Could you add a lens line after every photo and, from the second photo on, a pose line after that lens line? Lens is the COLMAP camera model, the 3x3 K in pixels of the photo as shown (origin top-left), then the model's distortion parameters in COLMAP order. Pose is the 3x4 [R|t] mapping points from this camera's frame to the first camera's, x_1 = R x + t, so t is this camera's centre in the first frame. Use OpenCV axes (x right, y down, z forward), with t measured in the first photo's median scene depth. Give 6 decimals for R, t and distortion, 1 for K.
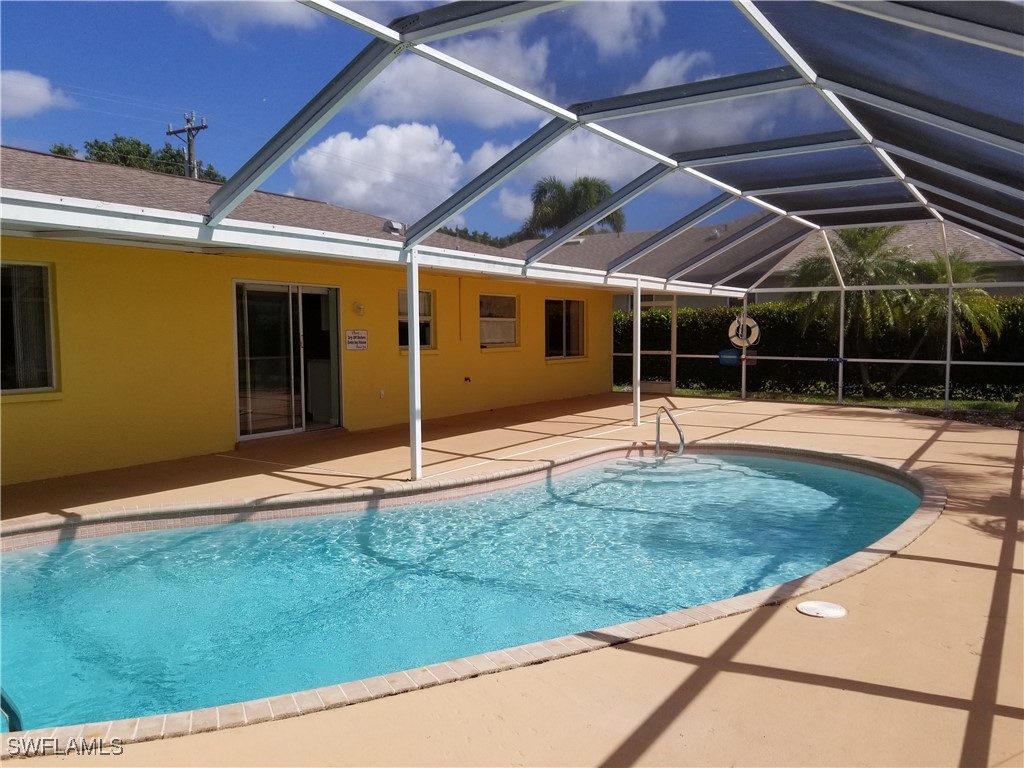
lens RADIAL K [[802.5, 0, 512.0], [0, 802.5, 384.0], [0, 0, 1]] dist [0.046282, -0.004074]
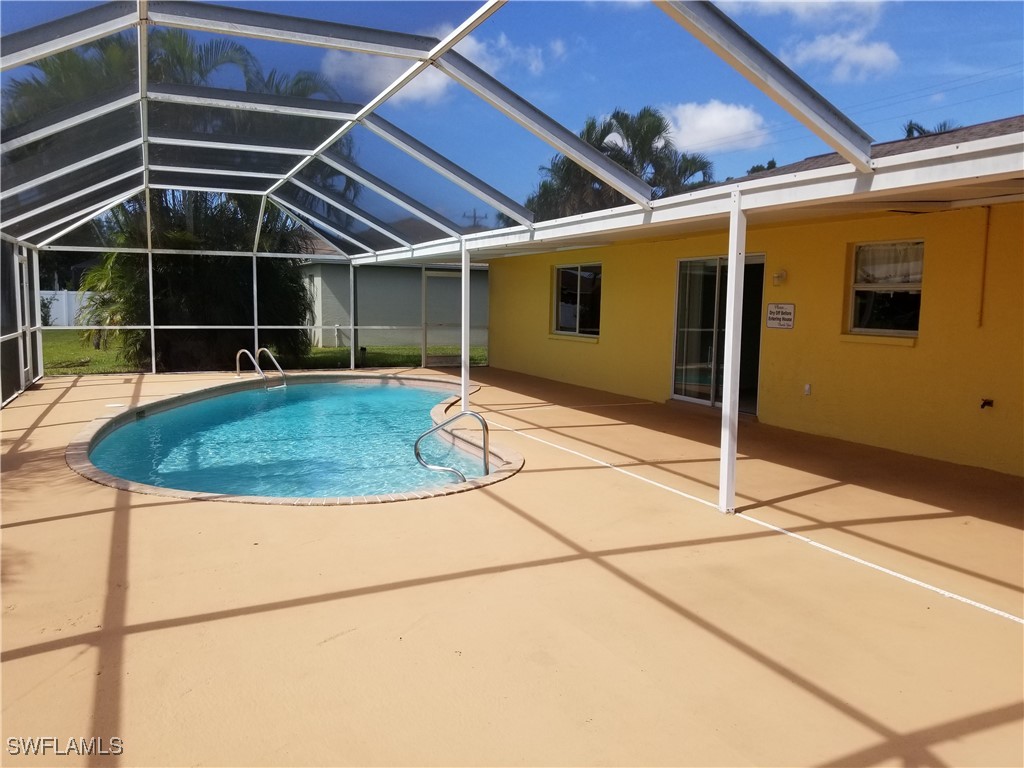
lens RADIAL K [[802.5, 0, 512.0], [0, 802.5, 384.0], [0, 0, 1]] dist [0.046282, -0.004074]
pose [[-0.545646, 0.083931, -0.833802, 0.712809], [-0.067118, 0.987399, 0.143314, -0.094548], [0.835323, 0.134162, -0.533137, 1.341620]]
